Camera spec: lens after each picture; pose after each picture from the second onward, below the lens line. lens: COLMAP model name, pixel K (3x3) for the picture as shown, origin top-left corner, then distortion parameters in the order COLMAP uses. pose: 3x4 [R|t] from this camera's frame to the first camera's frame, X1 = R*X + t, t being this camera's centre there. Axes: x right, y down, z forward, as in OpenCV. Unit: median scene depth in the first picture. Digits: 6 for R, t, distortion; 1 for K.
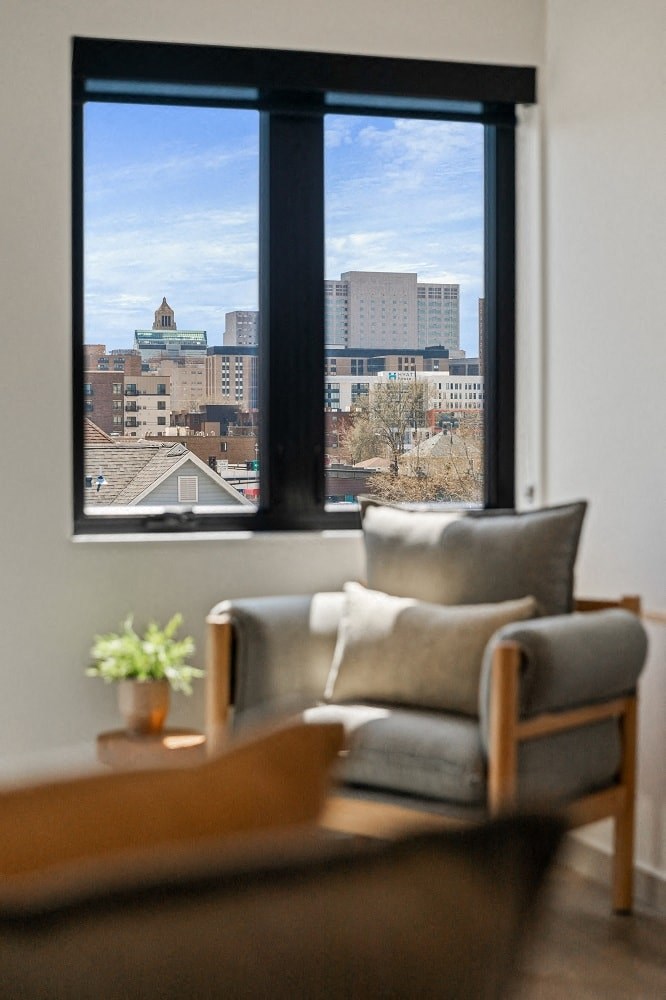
lens RADIAL K [[1878.7, 0, 334.1], [0, 1878.7, 497.6], [0, 0, 1]] dist [0.010983, 0.000000]
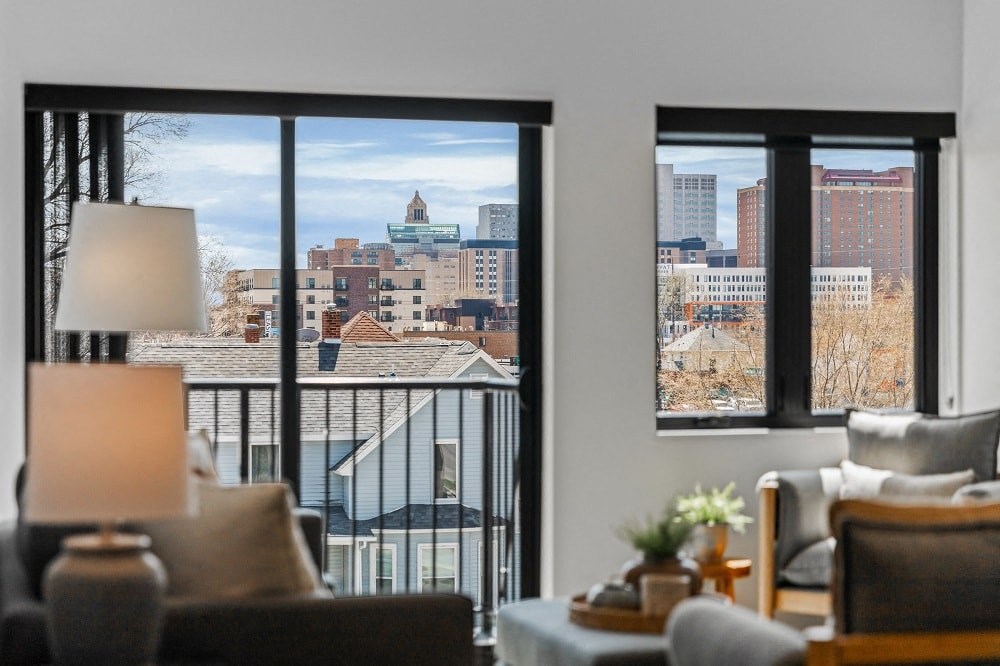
lens RADIAL K [[1878.7, 0, 485.2], [0, 1878.7, 368.4], [0, 0, 1]] dist [0.010983, 0.000000]
pose [[0.998217, -0.003233, -0.059602, -0.191545], [0.002459, 0.999912, -0.013051, -0.011818], [0.059639, 0.012881, 0.998137, -0.552687]]
